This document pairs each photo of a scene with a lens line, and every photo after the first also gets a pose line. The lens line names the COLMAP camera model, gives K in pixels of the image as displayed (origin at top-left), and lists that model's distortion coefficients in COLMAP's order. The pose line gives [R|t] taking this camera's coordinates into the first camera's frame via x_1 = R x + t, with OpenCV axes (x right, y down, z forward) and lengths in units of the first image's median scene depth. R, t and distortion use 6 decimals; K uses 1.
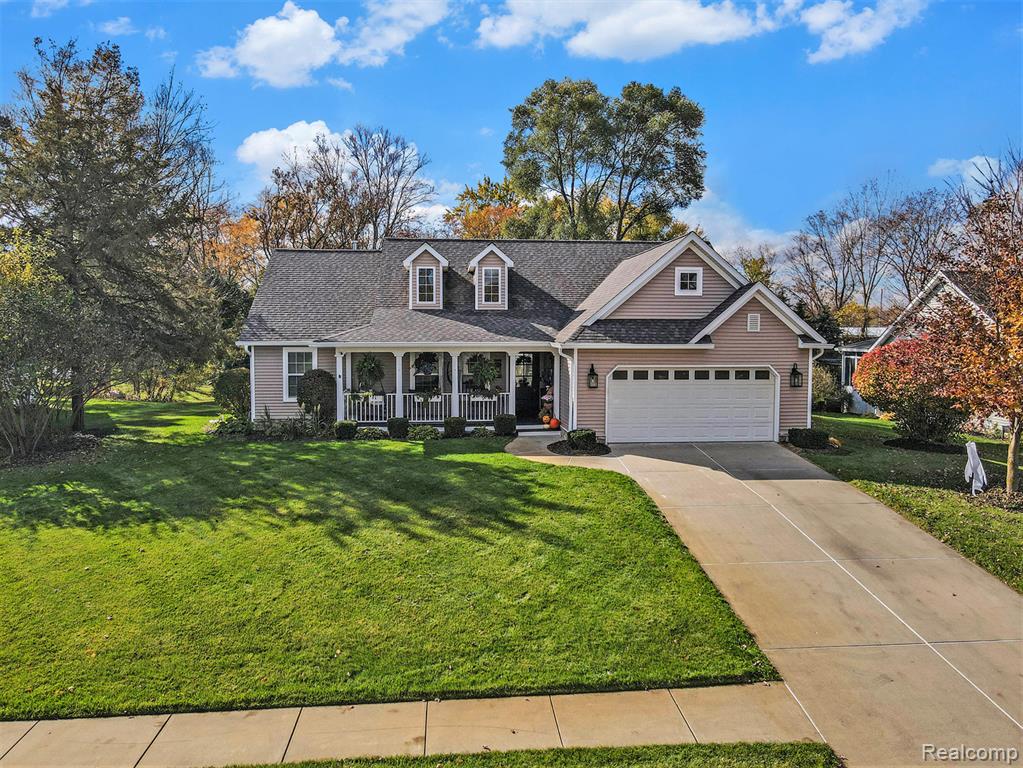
lens RADIAL K [[747.7, 0, 511.3], [0, 747.7, 384.1], [0, 0, 1]] dist [0.031431, -0.019729]
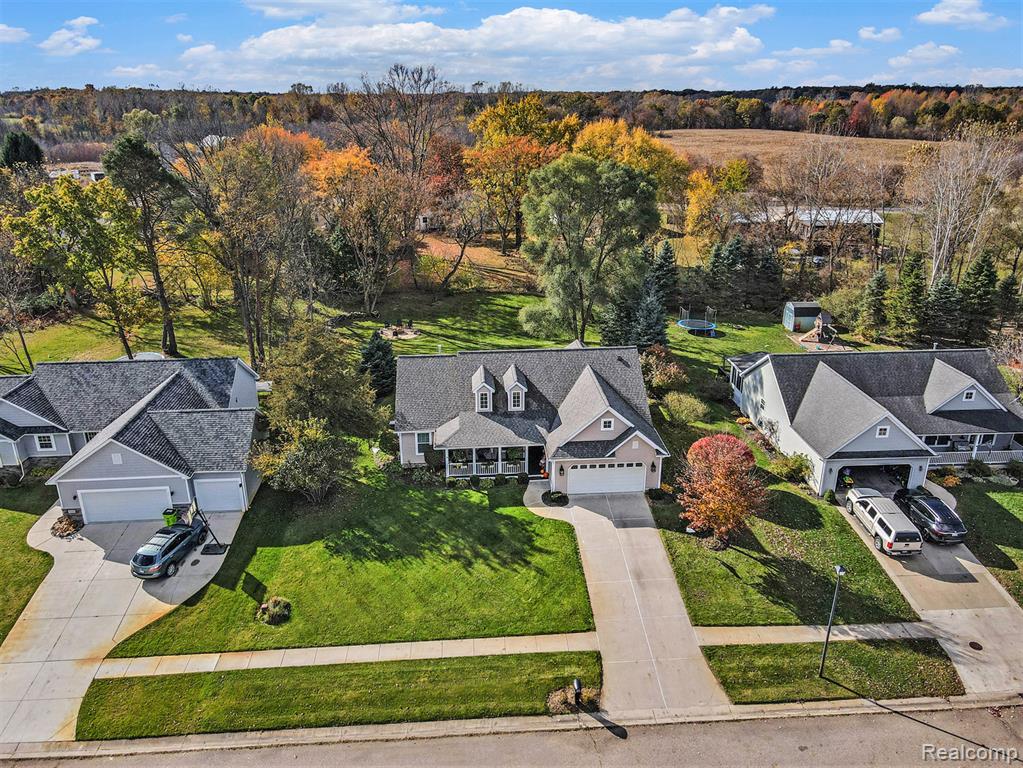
lens RADIAL K [[747.7, 0, 512.2], [0, 747.7, 384.0], [0, 0, 1]] dist [0.031431, -0.019729]
pose [[0.999833, 0.005088, -0.017530, -0.003462], [0.000203, 0.957197, 0.289437, -0.926796], [0.018252, -0.289392, 0.957037, -1.112148]]
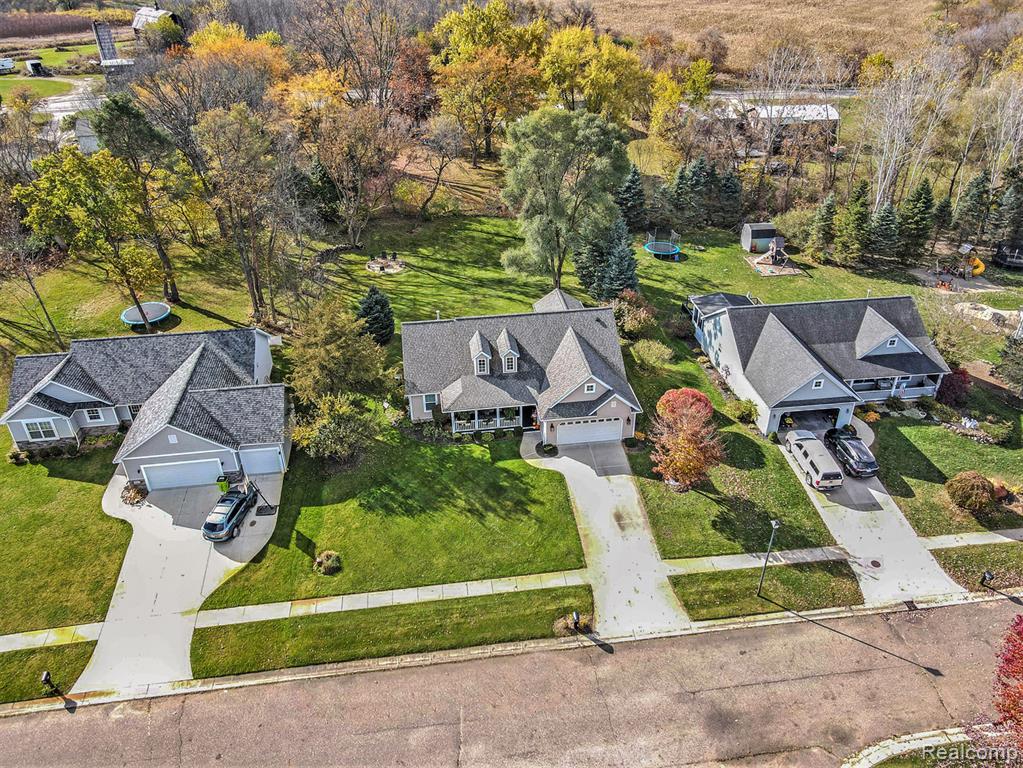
lens RADIAL K [[747.7, 0, 515.8], [0, 747.7, 384.7], [0, 0, 1]] dist [0.031431, -0.019729]
pose [[0.998875, -0.029348, 0.037236, -0.118954], [0.008847, 0.886969, 0.461744, -1.402580], [-0.046578, -0.460895, 0.886231, -1.319513]]
